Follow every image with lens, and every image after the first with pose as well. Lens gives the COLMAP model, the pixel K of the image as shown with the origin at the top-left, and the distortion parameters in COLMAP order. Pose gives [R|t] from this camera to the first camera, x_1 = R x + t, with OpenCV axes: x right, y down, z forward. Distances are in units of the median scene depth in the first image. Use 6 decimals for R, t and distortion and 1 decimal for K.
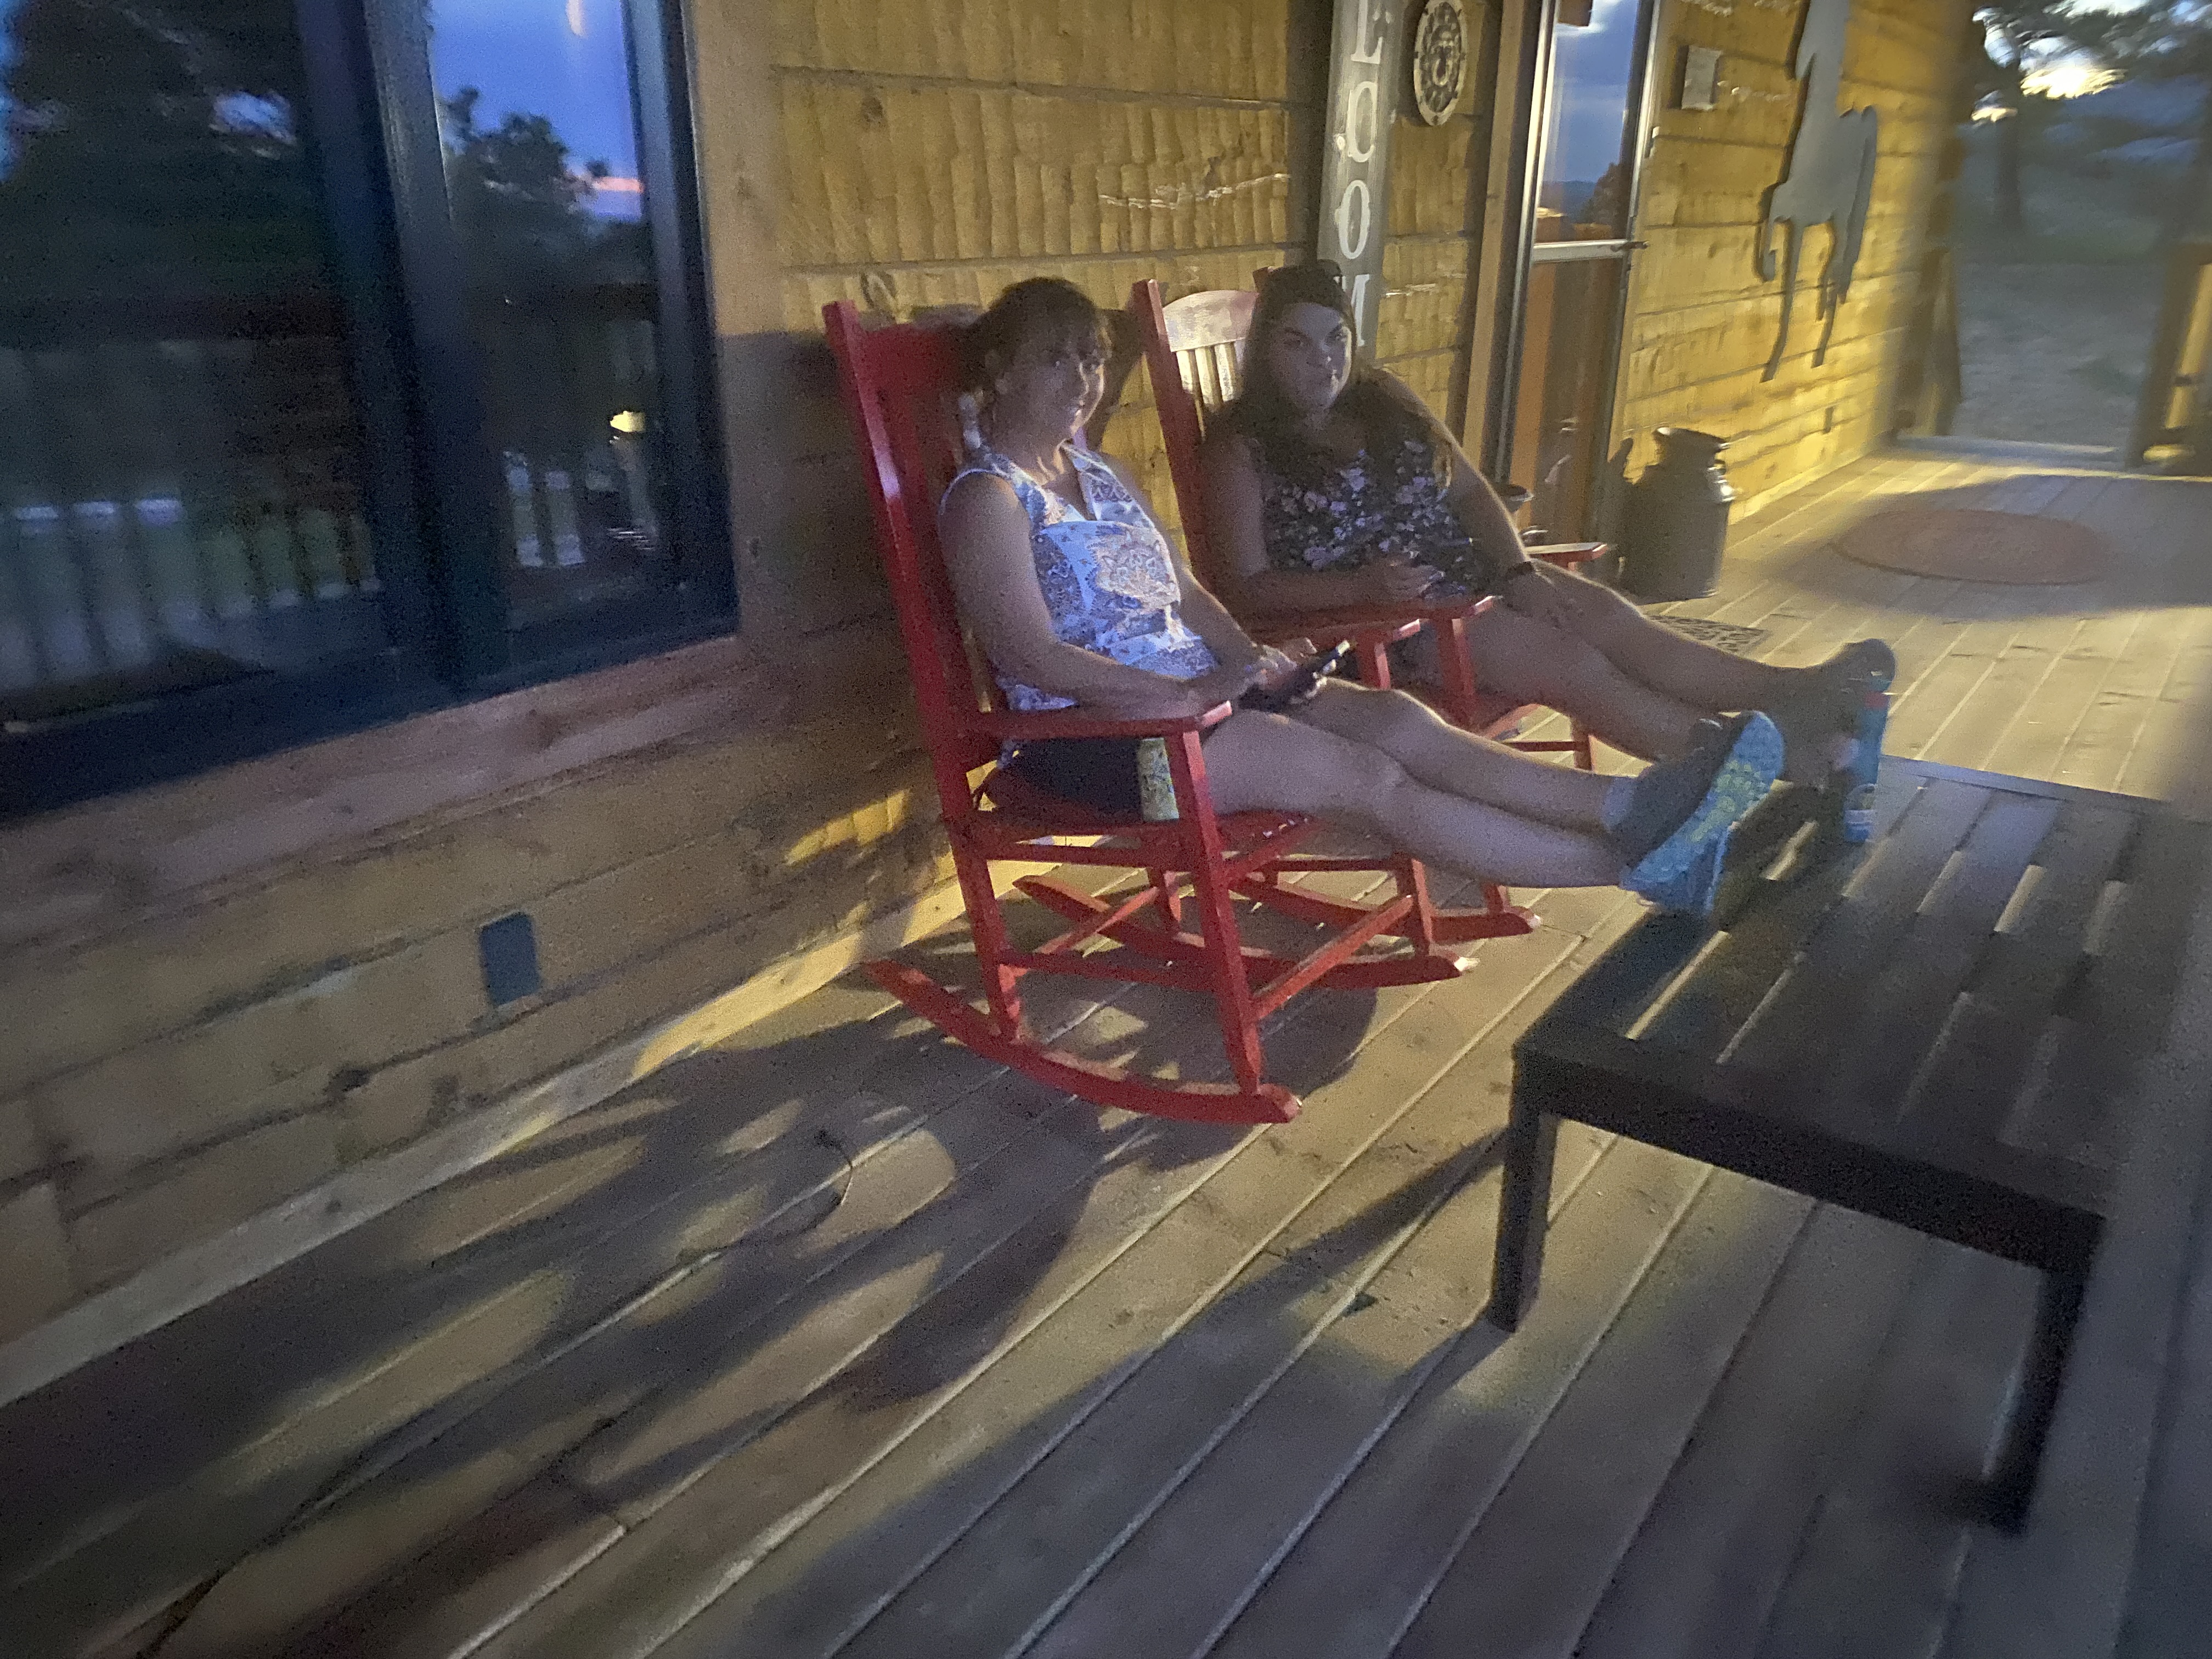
lens RADIAL K [[1684.7, 0, 1105.5], [0, 1684.7, 831.7], [0, 0, 1]] dist [0.041233, -0.036975]
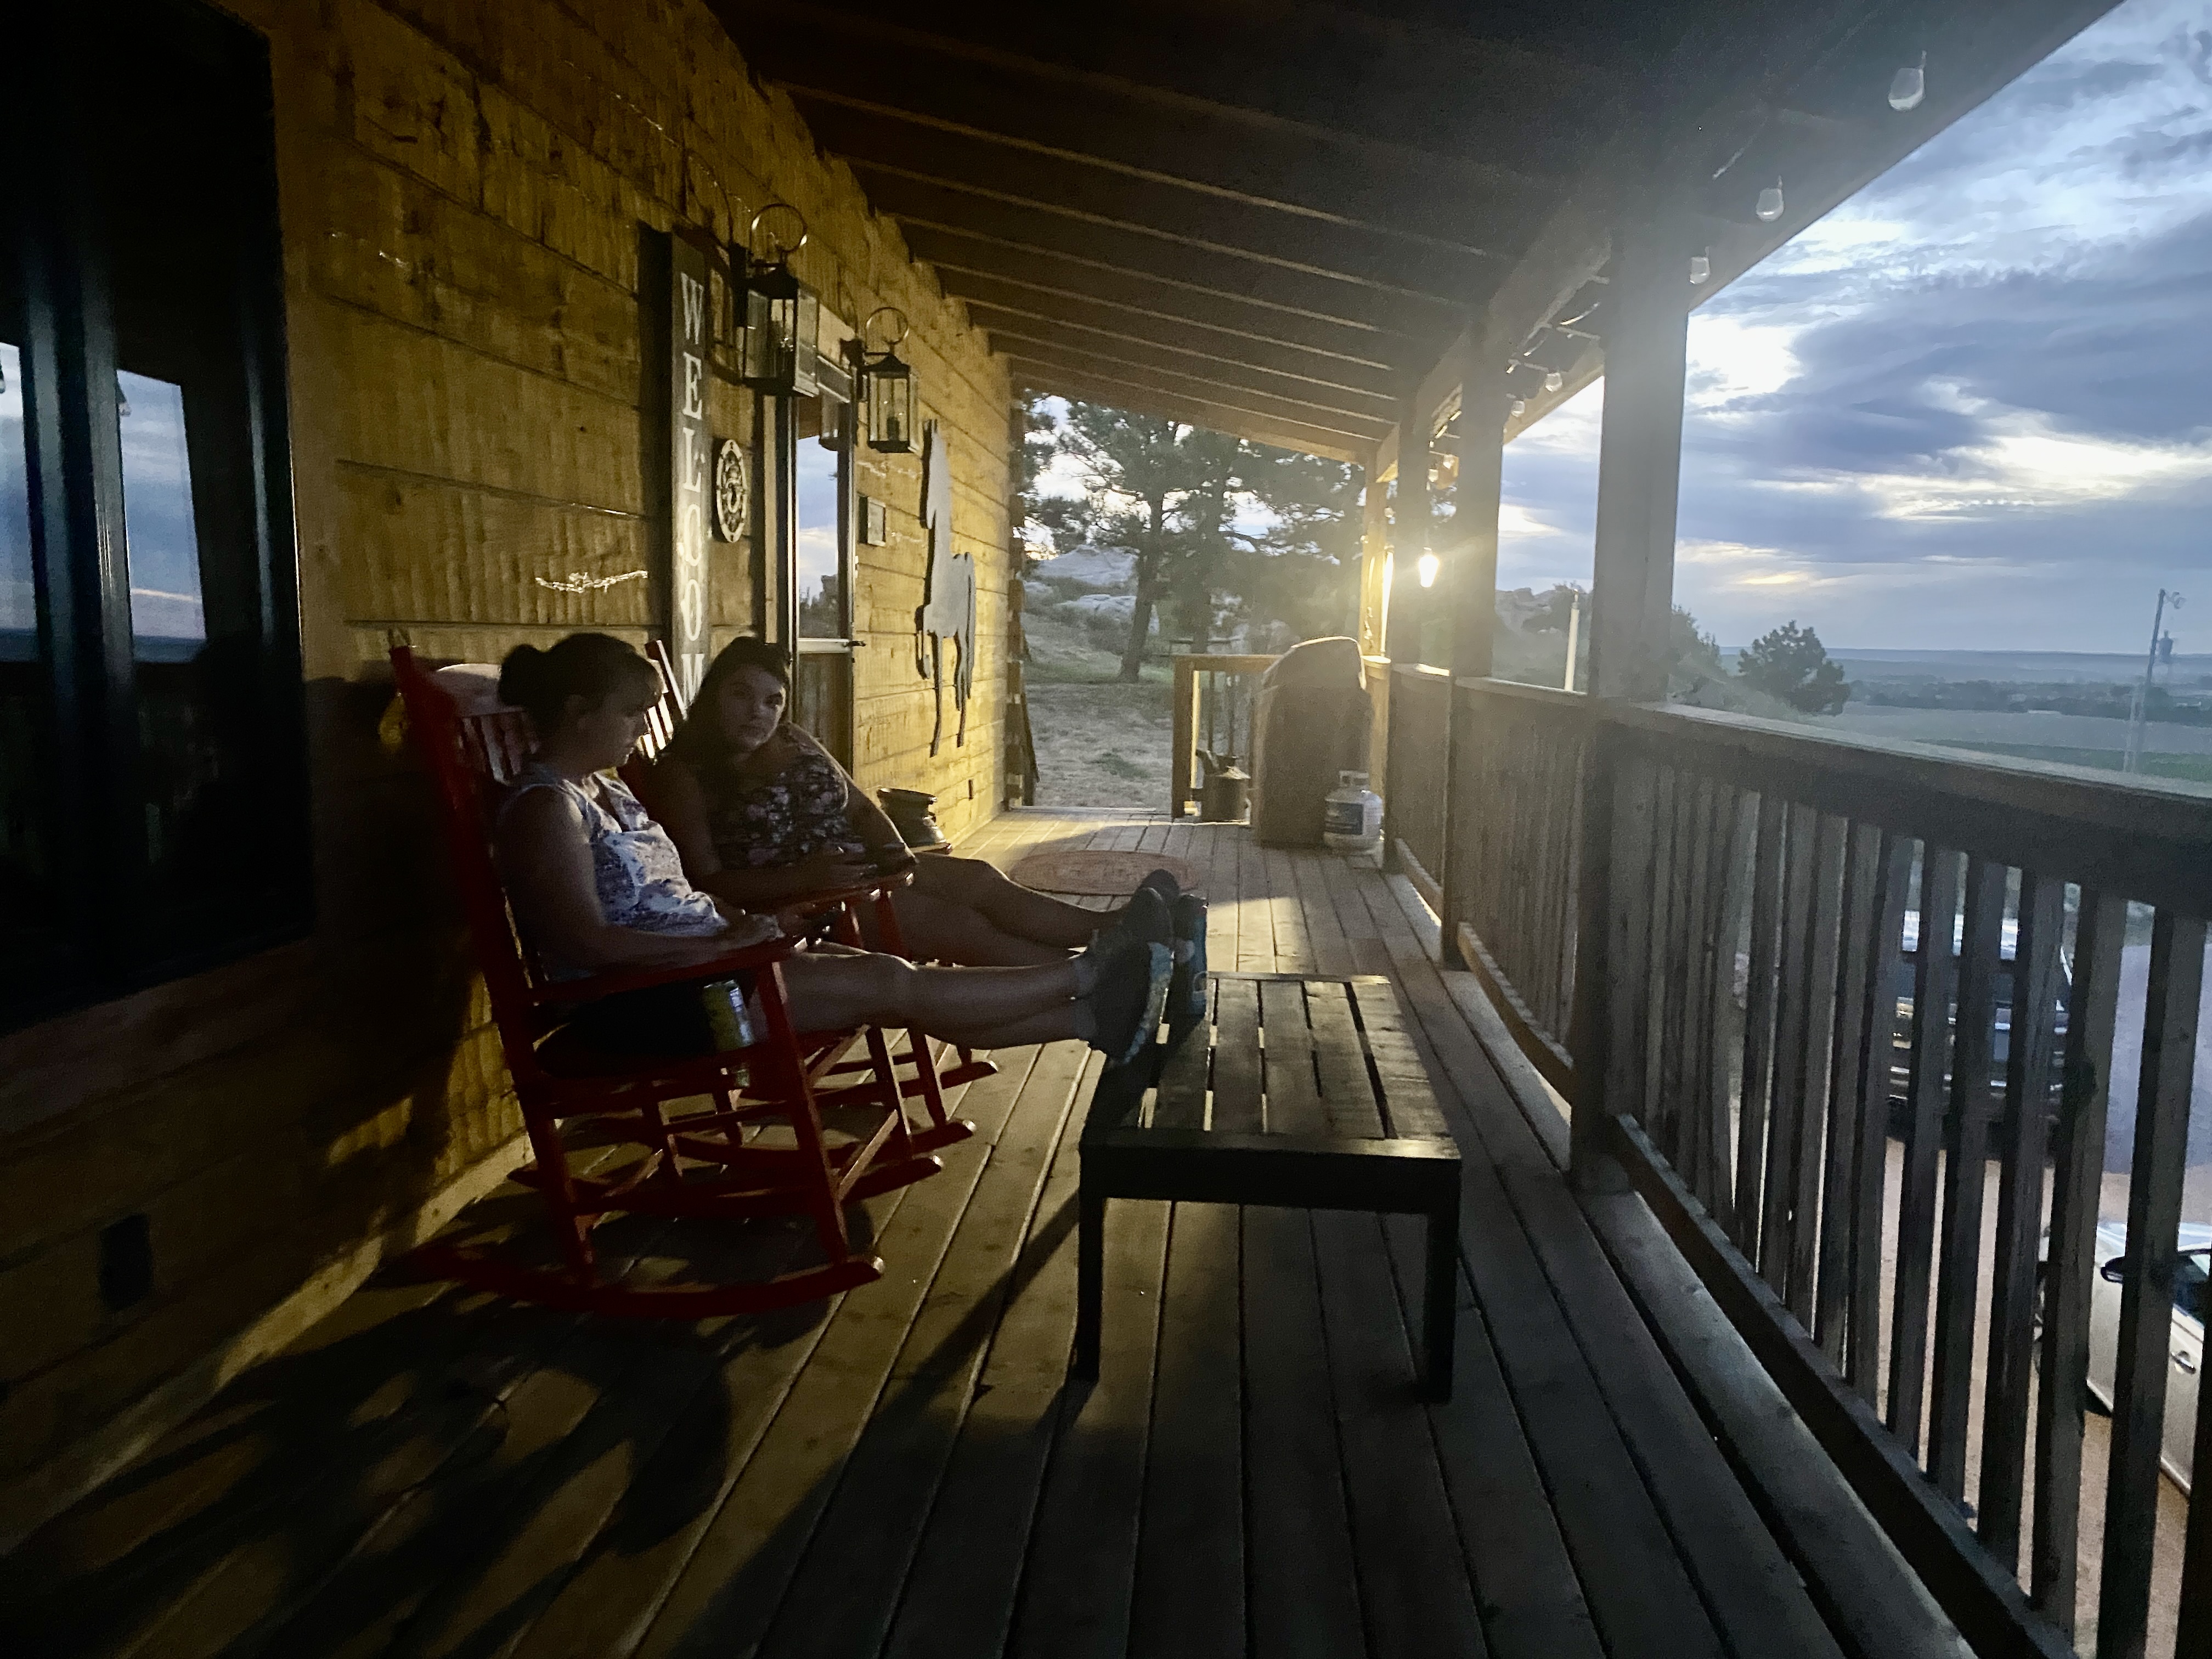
lens RADIAL K [[1684.7, 0, 1109.2], [0, 1684.7, 828.8], [0, 0, 1]] dist [0.041233, -0.036975]
pose [[0.857210, -0.052766, 0.512257, -0.283344], [0.176221, 0.964739, -0.195514, 0.100793], [-0.483877, 0.257867, 0.836282, -0.148744]]
